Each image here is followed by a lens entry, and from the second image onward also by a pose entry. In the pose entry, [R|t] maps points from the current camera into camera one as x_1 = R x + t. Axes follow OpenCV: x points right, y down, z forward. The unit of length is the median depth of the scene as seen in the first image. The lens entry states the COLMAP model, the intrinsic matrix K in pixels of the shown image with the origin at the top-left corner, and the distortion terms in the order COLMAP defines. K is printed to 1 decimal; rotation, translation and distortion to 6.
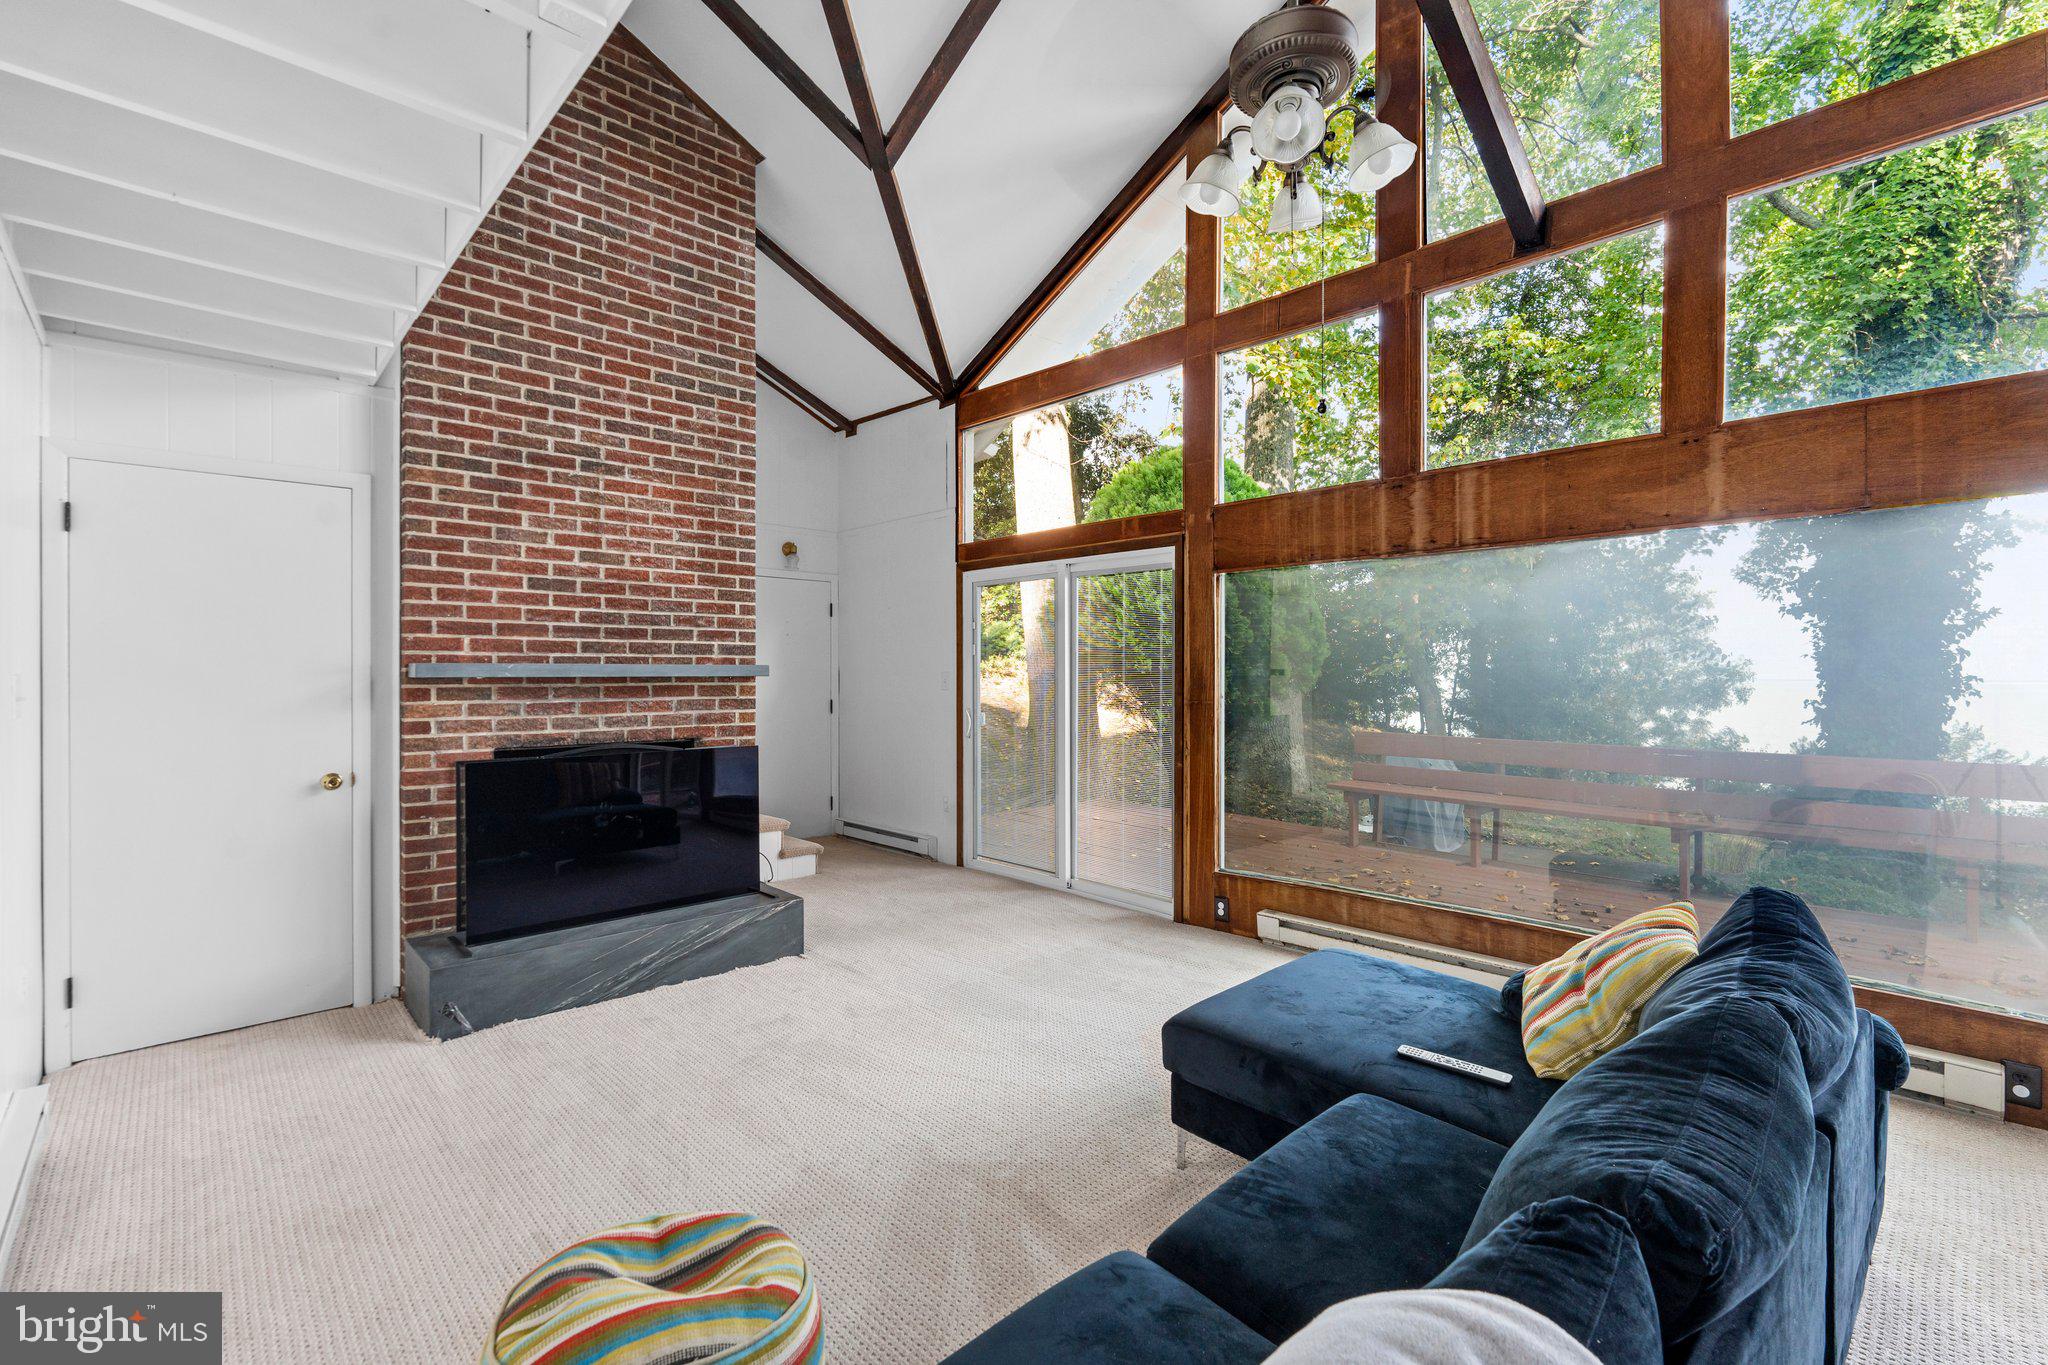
lens RADIAL K [[902.9, 0, 1024.0], [0, 902.9, 682.5], [0, 0, 1]] dist [-0.000129, -0.000090]
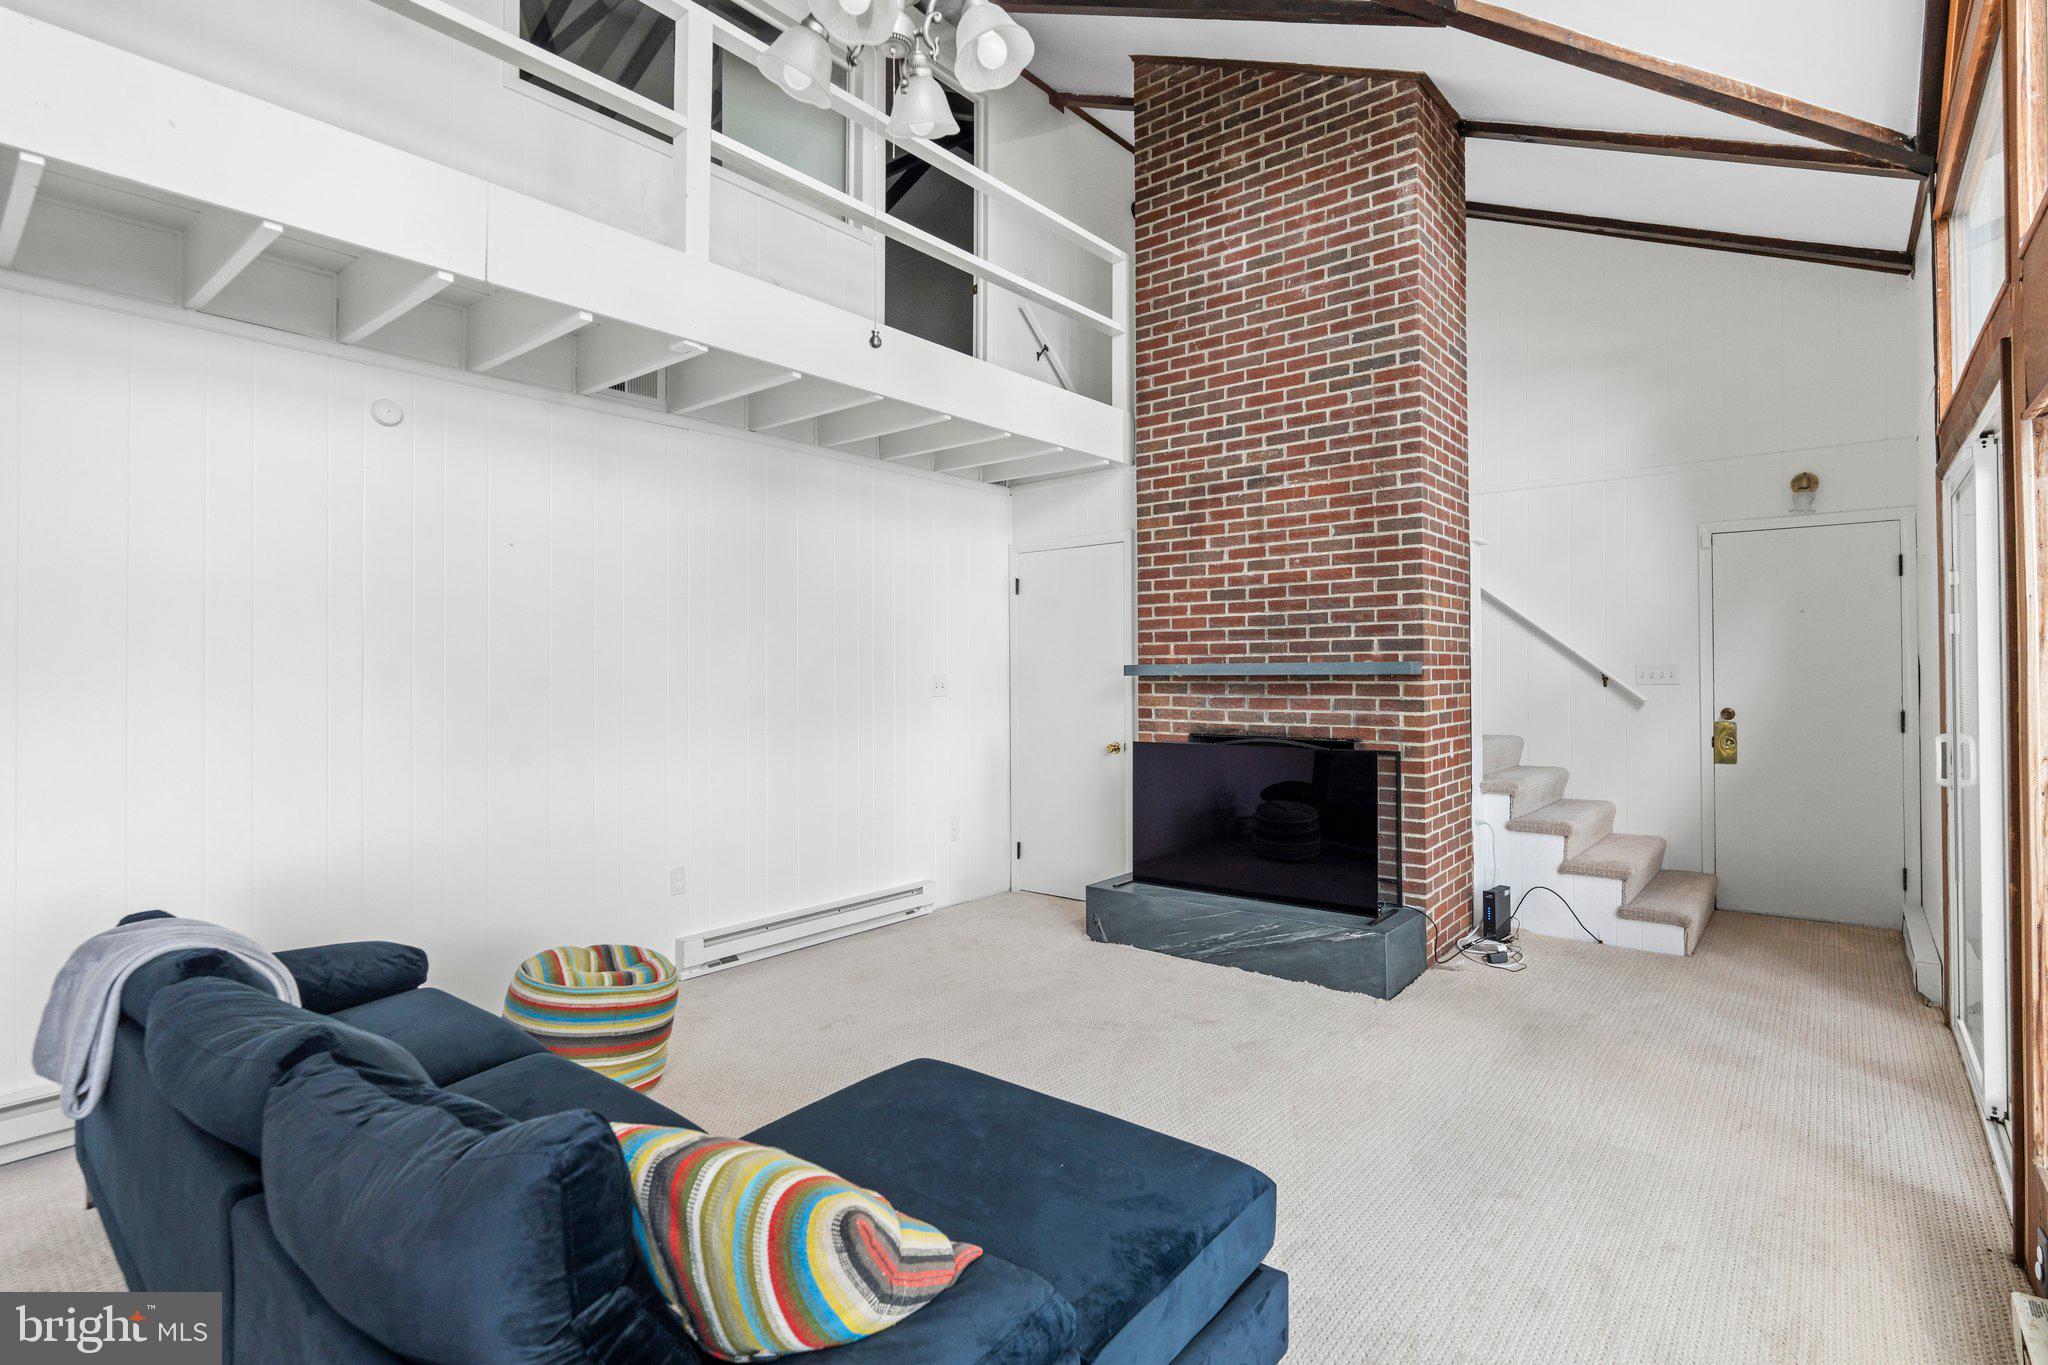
lens RADIAL K [[985.1, 0, 1020.7], [0, 985.1, 669.7], [0, 0, 1]] dist [-0.002033, -0.000298]
pose [[0.124953, -0.002784, -0.992159, 0.668869], [-0.003553, 0.999988, -0.003254, -0.007765], [0.992156, 0.003931, 0.124942, 0.566193]]
